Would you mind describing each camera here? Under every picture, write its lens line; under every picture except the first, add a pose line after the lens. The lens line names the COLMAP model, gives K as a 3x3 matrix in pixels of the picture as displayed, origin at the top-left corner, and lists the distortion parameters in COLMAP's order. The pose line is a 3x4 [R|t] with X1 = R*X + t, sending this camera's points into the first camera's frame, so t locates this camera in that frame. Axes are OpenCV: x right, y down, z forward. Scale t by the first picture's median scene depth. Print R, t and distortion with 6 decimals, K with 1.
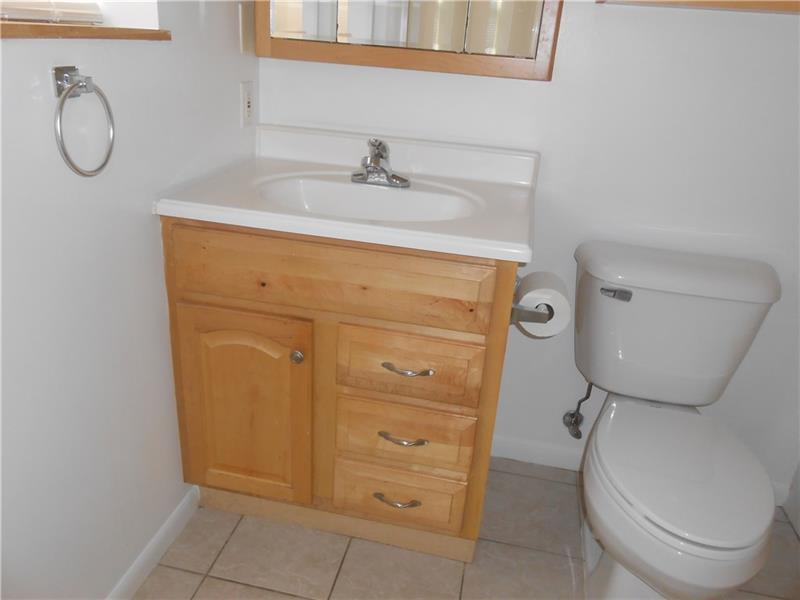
lens RADIAL K [[633.3, 0, 400.0], [0, 633.3, 300.0], [0, 0, 1]] dist [0.008906, 0.008052]
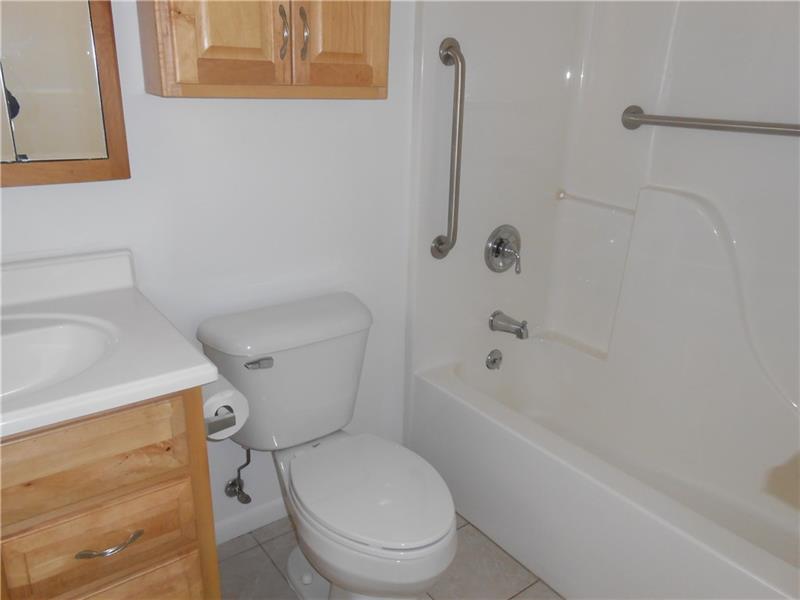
lens RADIAL K [[633.3, 0, 400.0], [0, 633.3, 300.0], [0, 0, 1]] dist [0.008906, 0.008052]
pose [[0.651385, -0.293791, 0.699560, -0.209855], [0.292507, 0.947960, 0.125747, -0.173998], [-0.700098, 0.122717, 0.703423, 0.081633]]
